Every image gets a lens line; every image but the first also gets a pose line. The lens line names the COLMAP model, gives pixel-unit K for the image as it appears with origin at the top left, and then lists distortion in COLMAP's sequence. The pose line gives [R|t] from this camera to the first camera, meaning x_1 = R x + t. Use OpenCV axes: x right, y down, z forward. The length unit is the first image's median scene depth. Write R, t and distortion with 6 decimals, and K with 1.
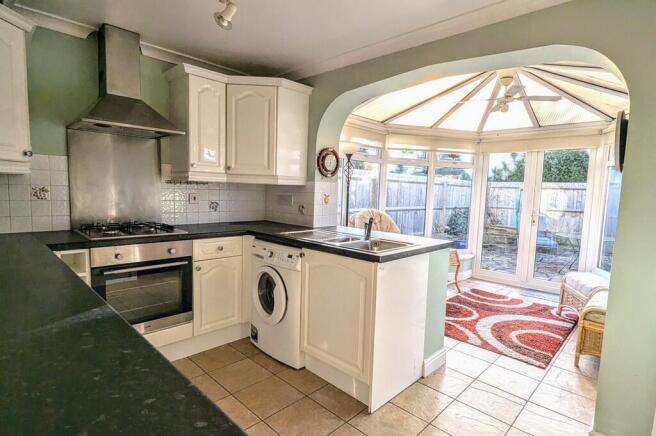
lens RADIAL K [[343.2, 0, 328.5], [0, 343.2, 220.9], [0, 0, 1]] dist [-0.003895, -0.000431]
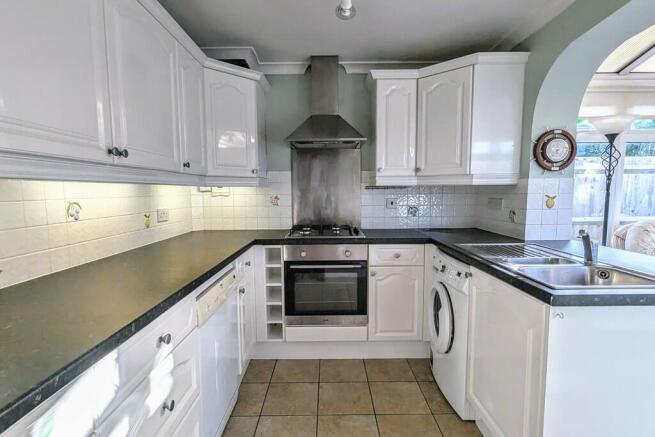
lens RADIAL K [[335.6, 0, 326.7], [0, 335.6, 223.4], [0, 0, 1]] dist [0.000214, -0.000683]
pose [[0.698204, 0.030778, -0.715237, 0.196135], [-0.035382, 0.999338, 0.008465, -0.008965], [0.715024, 0.019397, 0.698831, 0.202734]]
